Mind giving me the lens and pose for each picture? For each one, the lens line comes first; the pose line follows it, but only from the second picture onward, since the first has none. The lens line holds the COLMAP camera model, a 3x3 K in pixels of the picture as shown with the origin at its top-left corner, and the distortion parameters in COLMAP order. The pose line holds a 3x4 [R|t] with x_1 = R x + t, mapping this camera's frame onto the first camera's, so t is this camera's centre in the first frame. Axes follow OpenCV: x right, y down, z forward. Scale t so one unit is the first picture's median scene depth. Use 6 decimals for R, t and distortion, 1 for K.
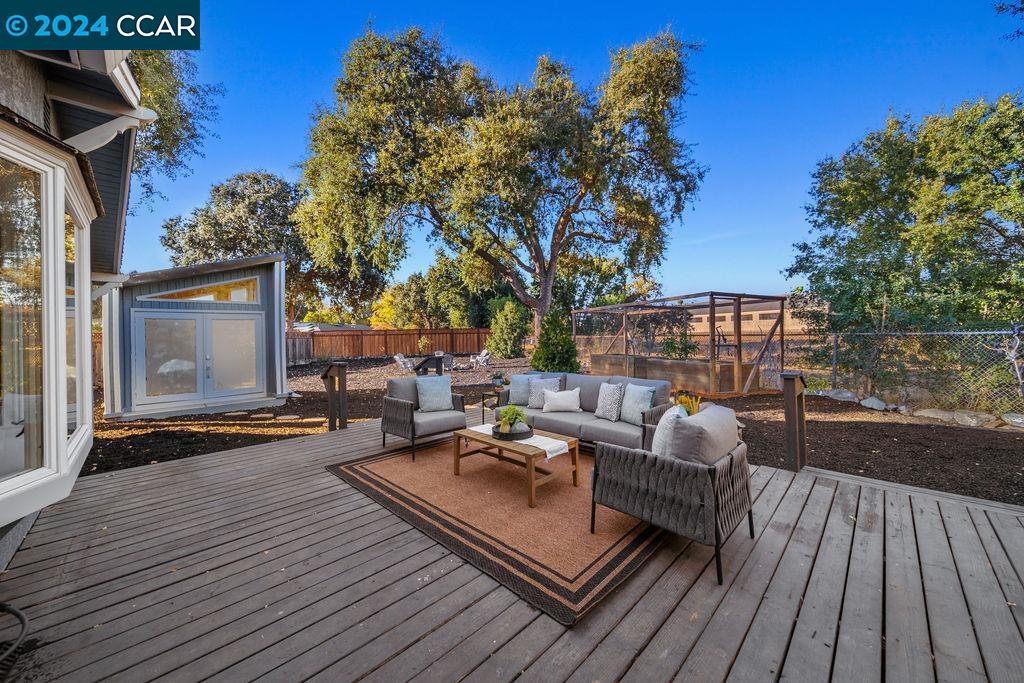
lens RADIAL K [[373.4, 0, 512.2], [0, 373.4, 331.5], [0, 0, 1]] dist [-0.000813, 0.000021]
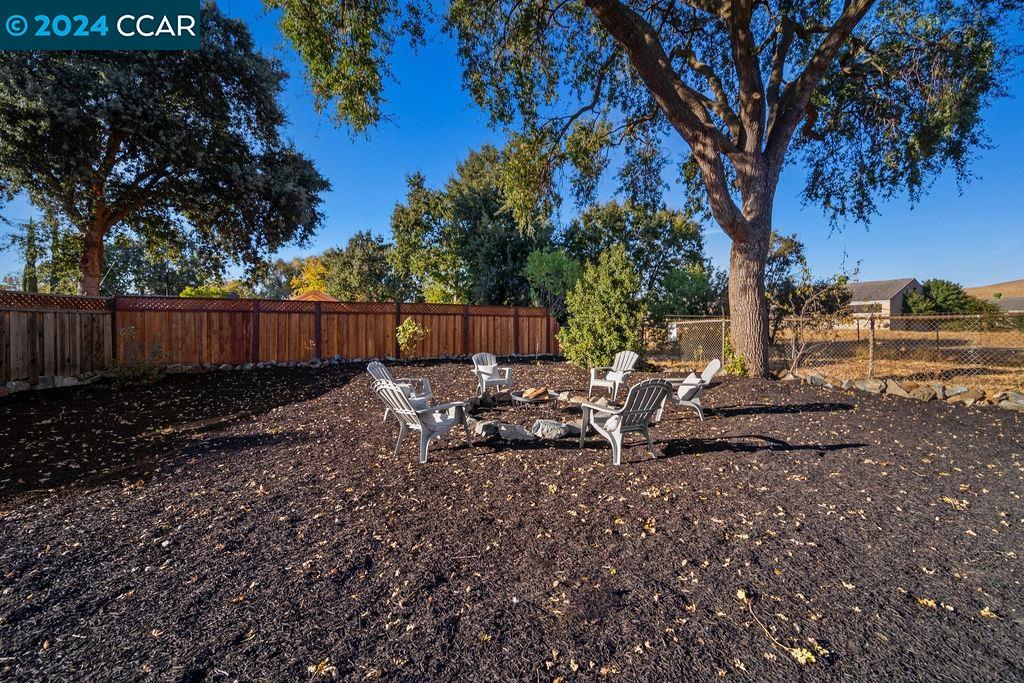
lens RADIAL K [[433.9, 0, 544.9], [0, 433.9, 327.3], [0, 0, 1]] dist [0.000508, 0.000142]
pose [[0.985665, 0.018376, 0.167713, -0.165939], [-0.018615, 0.999827, -0.000151, 0.021511], [-0.167686, -0.002973, 0.985836, 0.466381]]
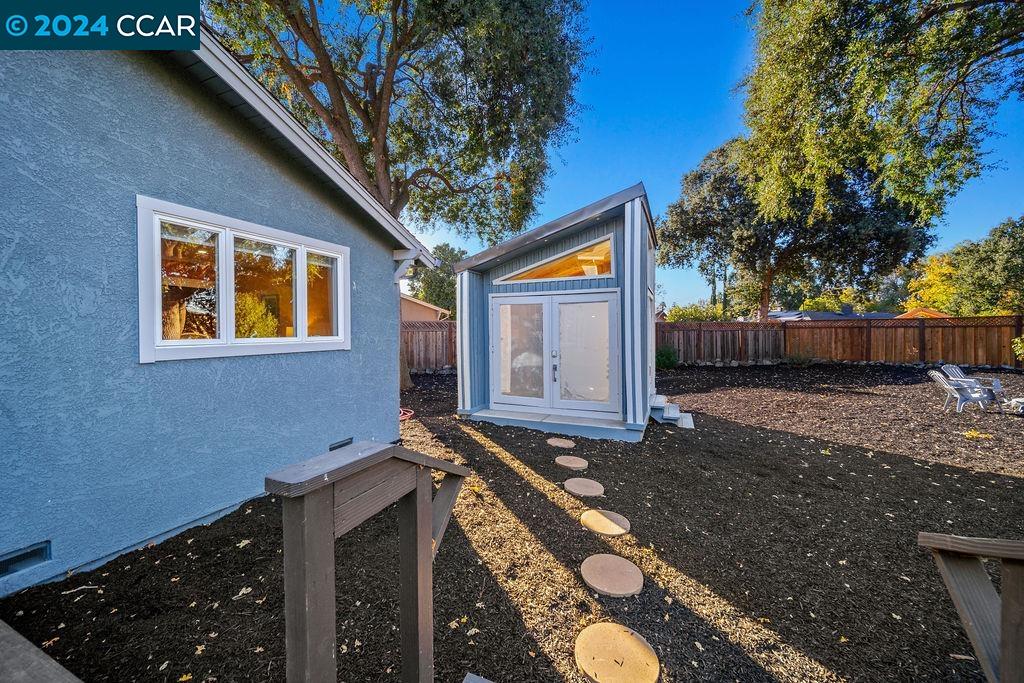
lens RADIAL K [[373.4, 0, 512.2], [0, 373.4, 331.5], [0, 0, 1]] dist [-0.000813, 0.000021]
pose [[0.379971, 0.018359, -0.924816, -0.049773], [0.002642, 0.999777, 0.020933, 0.002605], [0.924995, -0.010397, 0.379838, 0.205373]]
